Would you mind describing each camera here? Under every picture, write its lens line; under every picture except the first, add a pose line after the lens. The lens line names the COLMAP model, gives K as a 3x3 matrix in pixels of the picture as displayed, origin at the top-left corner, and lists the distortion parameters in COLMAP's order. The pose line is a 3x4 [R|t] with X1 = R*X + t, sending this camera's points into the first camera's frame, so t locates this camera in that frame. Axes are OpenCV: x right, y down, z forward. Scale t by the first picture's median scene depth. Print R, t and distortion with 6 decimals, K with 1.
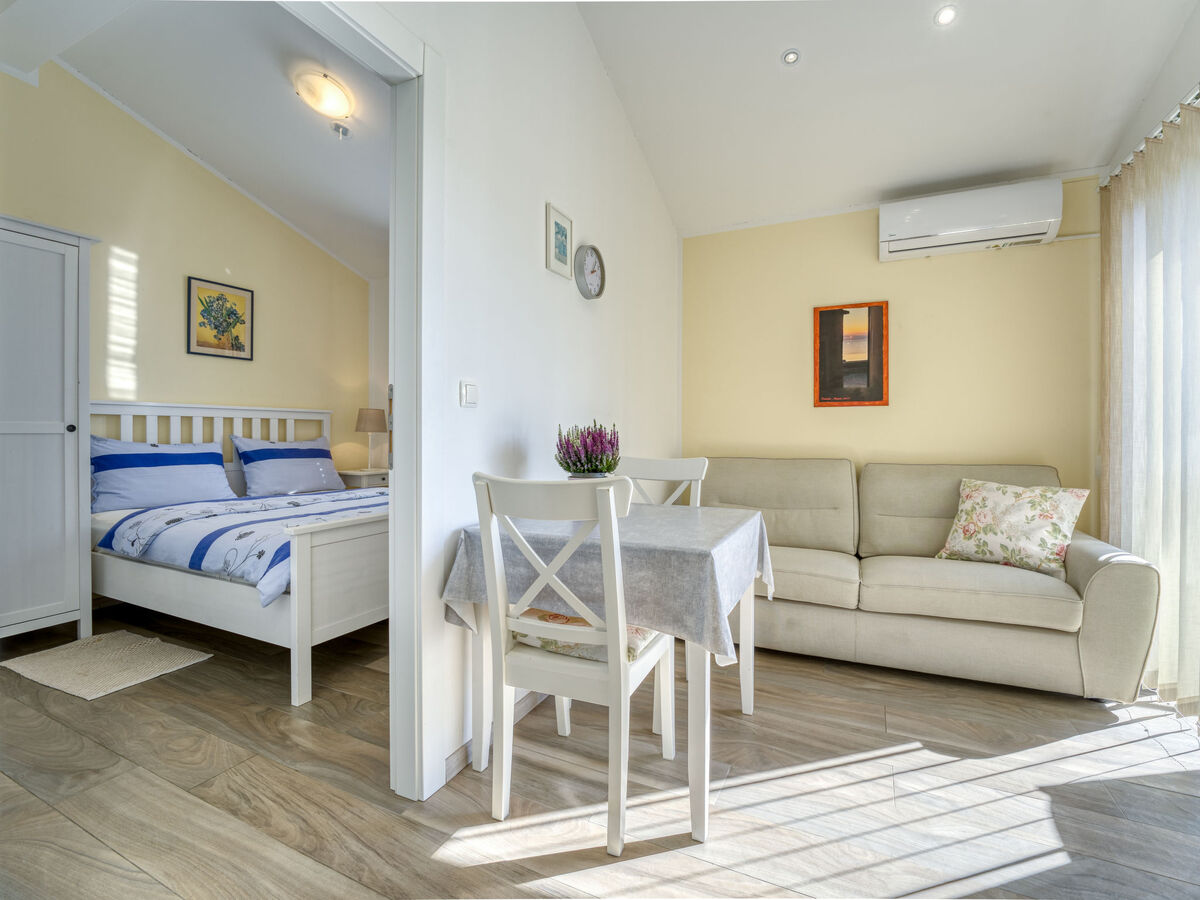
lens RADIAL K [[546.4, 0, 619.5], [0, 546.4, 435.7], [0, 0, 1]] dist [-0.011776, -0.000090]
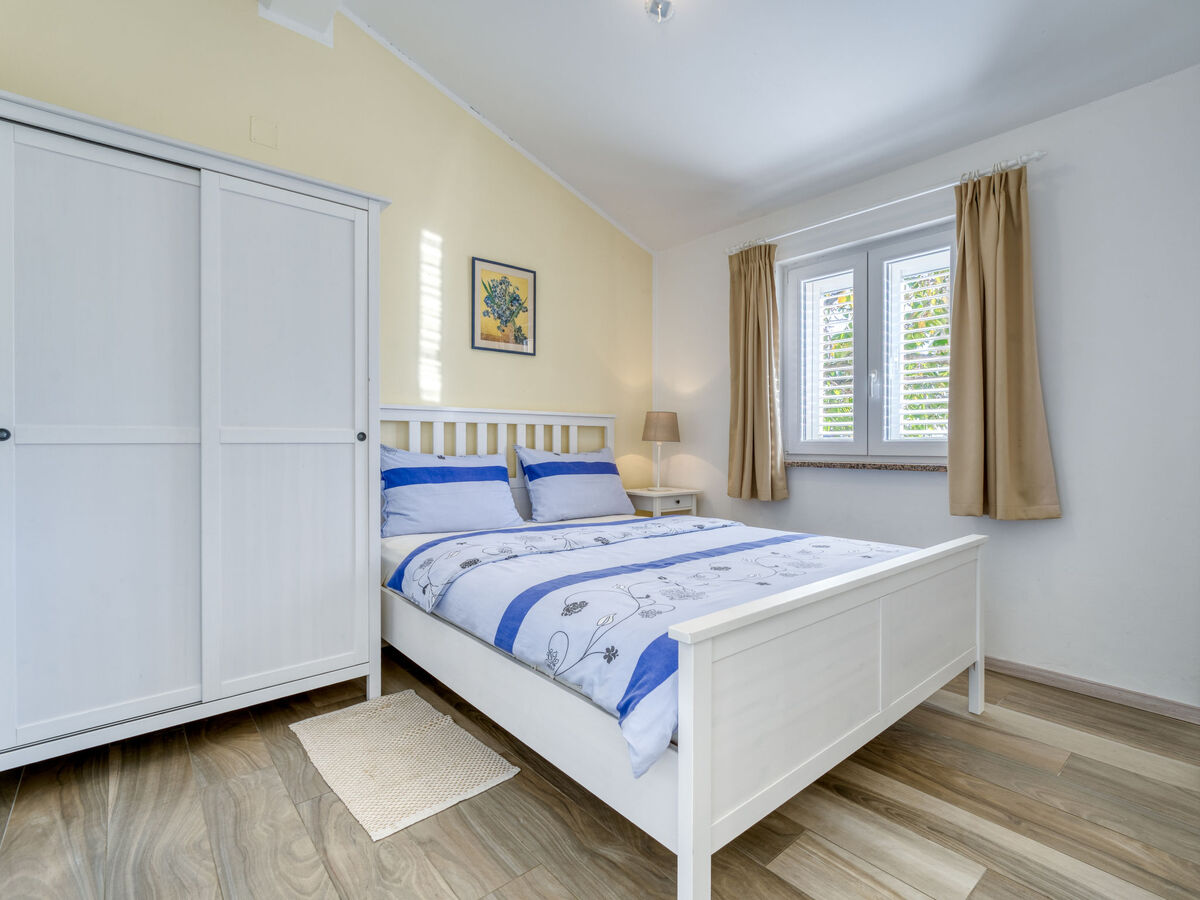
lens RADIAL K [[546.4, 0, 609.0], [0, 546.4, 445.4], [0, 0, 1]] dist [-0.011776, -0.000090]
pose [[0.926115, -0.000606, -0.377241, -0.279024], [0.000037, 0.999999, -0.001514, 0.000524], [0.377242, 0.001389, 0.926114, 0.293908]]
